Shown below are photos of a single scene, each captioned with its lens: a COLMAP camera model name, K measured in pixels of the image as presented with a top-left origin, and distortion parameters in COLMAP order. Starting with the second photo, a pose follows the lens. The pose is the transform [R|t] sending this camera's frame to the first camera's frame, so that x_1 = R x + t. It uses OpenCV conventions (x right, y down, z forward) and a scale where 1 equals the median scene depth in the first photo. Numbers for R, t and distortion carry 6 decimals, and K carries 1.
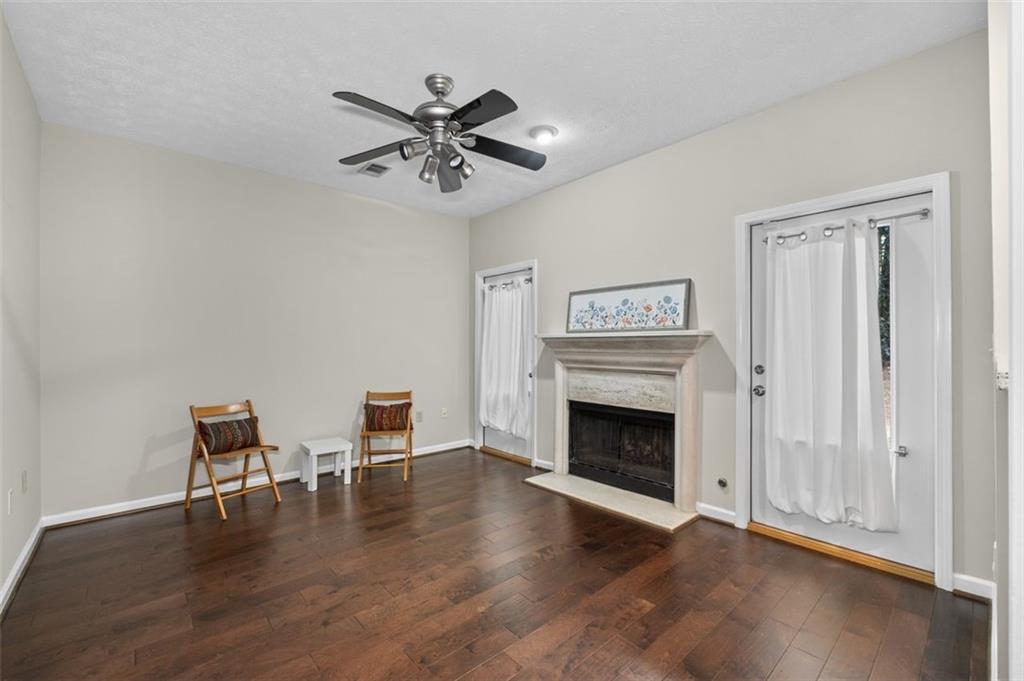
lens RADIAL K [[429.9, 0, 528.0], [0, 429.9, 343.9], [0, 0, 1]] dist [-0.007176, 0.002108]
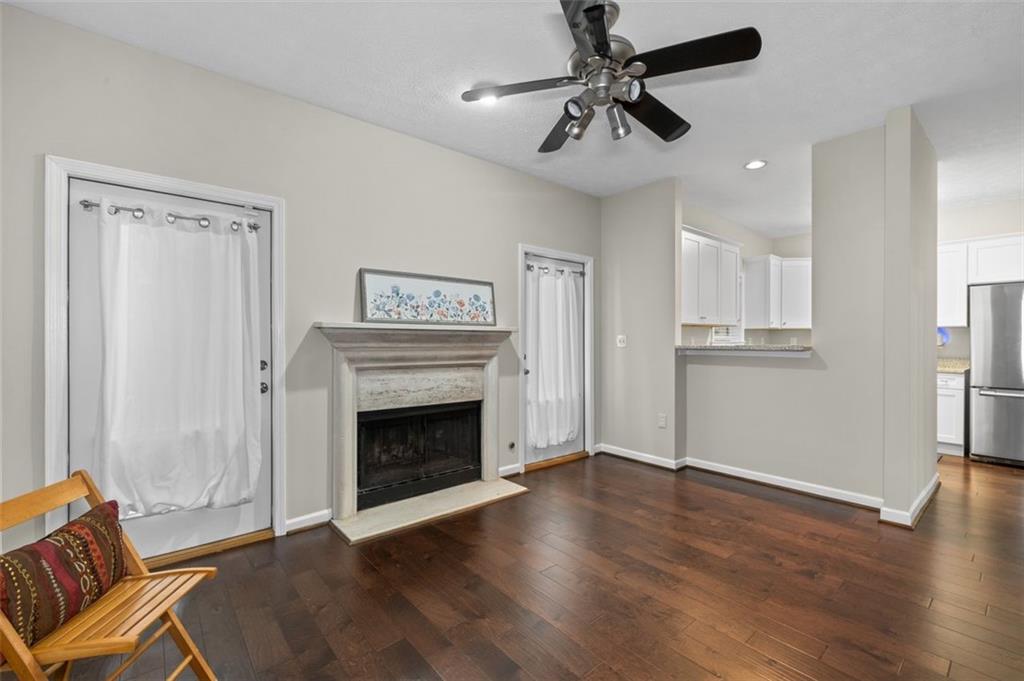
lens RADIAL K [[429.9, 0, 515.8], [0, 429.9, 343.5], [0, 0, 1]] dist [-0.007176, 0.002108]
pose [[0.049412, -0.005646, 0.998763, -0.721906], [-0.005131, 0.999969, 0.005906, 0.006681], [-0.998765, -0.005417, 0.049381, 0.788218]]
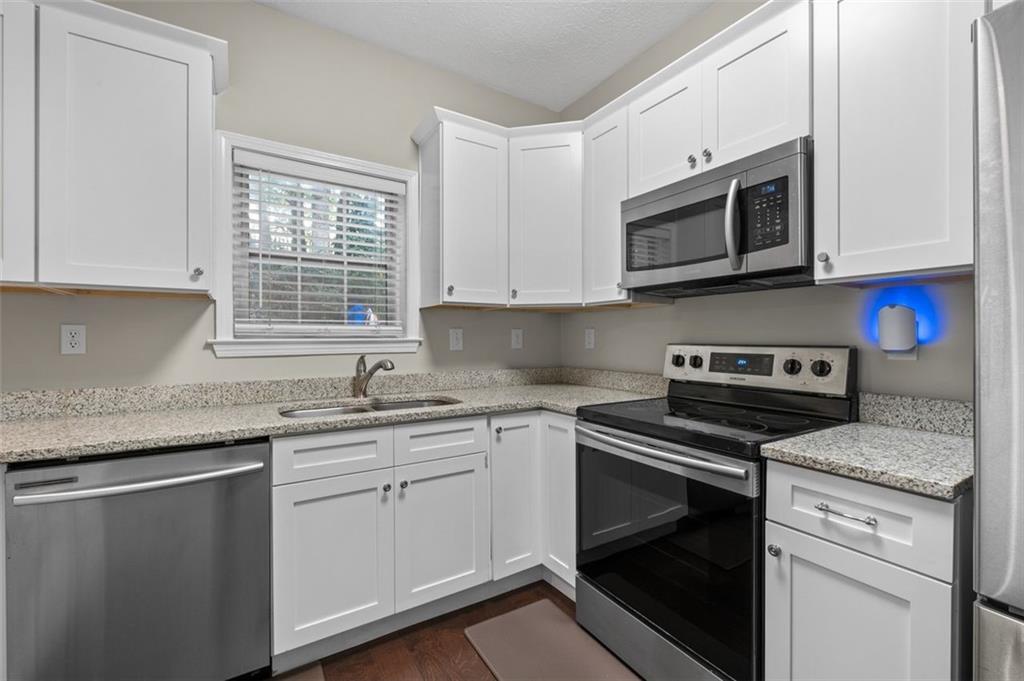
lens RADIAL K [[429.9, 0, 510.2], [0, 429.9, 340.0], [0, 0, 1]] dist [-0.007176, 0.002108]
pose [[0.186661, -0.003451, 0.982418, 0.341576], [-0.001388, 0.999992, 0.003776, 0.003986], [-0.982423, -0.002068, 0.186655, -0.292606]]
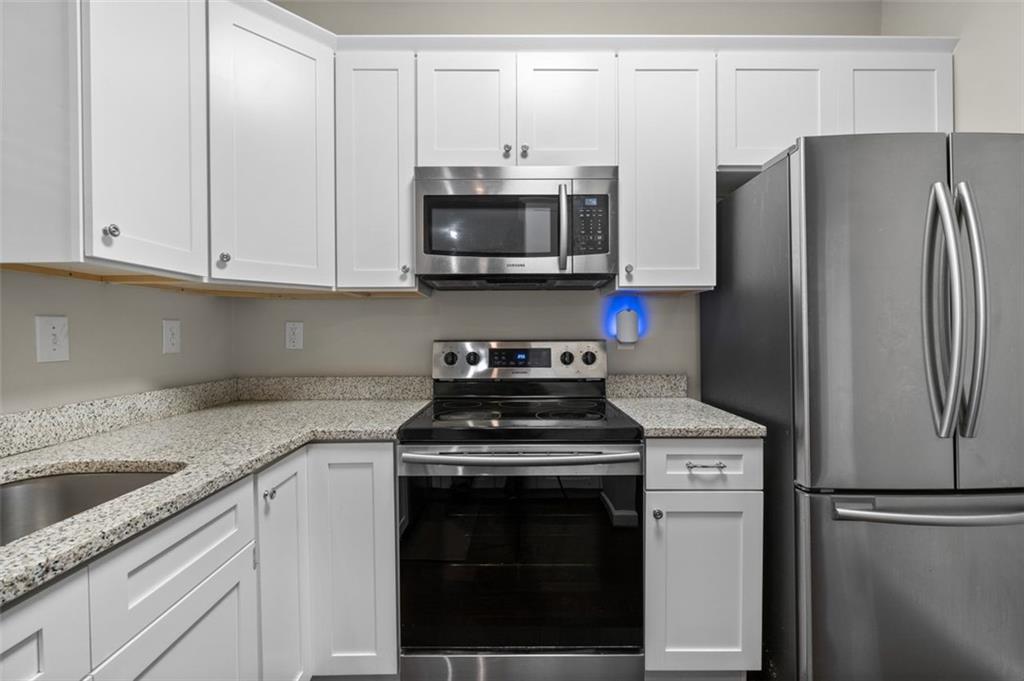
lens RADIAL K [[429.9, 0, 510.5], [0, 429.9, 339.9], [0, 0, 1]] dist [-0.007176, 0.002108]
pose [[-0.736837, -0.006332, 0.676040, 0.536483], [0.003770, 0.999902, 0.013475, 0.003546], [-0.676059, 0.012477, -0.736741, -0.060493]]
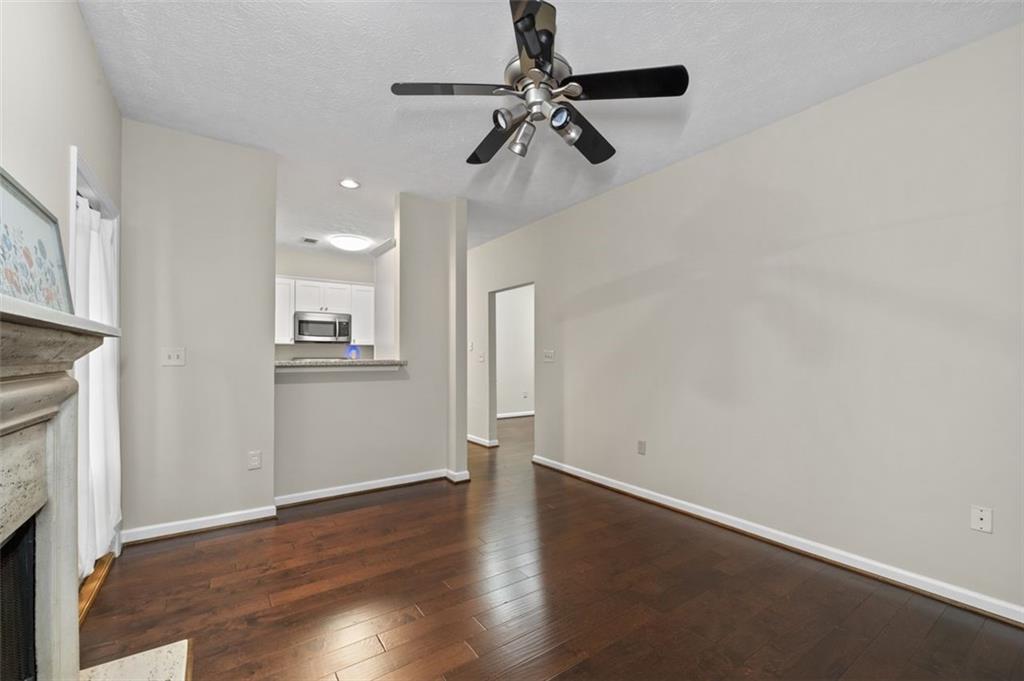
lens RADIAL K [[429.9, 0, 514.0], [0, 429.9, 346.6], [0, 0, 1]] dist [-0.007176, 0.002108]
pose [[-0.988752, 0.004461, 0.149498, -0.212852], [0.000815, 0.999701, -0.024441, 0.007115], [-0.149562, -0.024044, -0.988460, 1.254475]]
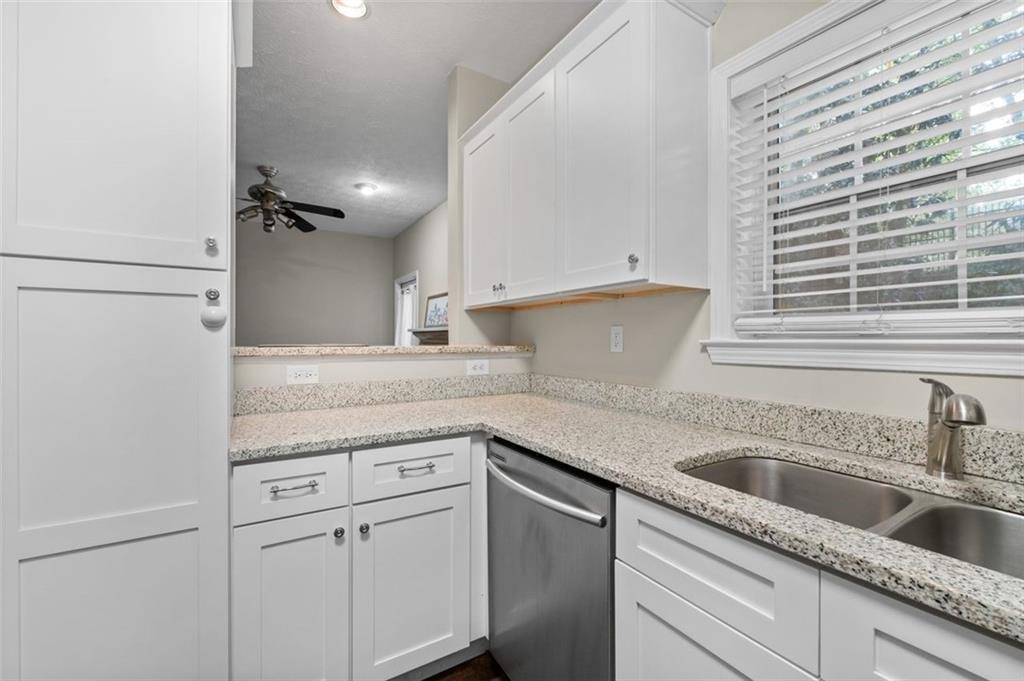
lens RADIAL K [[429.9, 0, 516.4], [0, 429.9, 339.4], [0, 0, 1]] dist [-0.007176, 0.002108]
pose [[0.982788, -0.000035, -0.184736, 0.701880], [0.001226, 0.999979, 0.006334, 0.002662], [0.184732, -0.006452, 0.982768, -0.276470]]
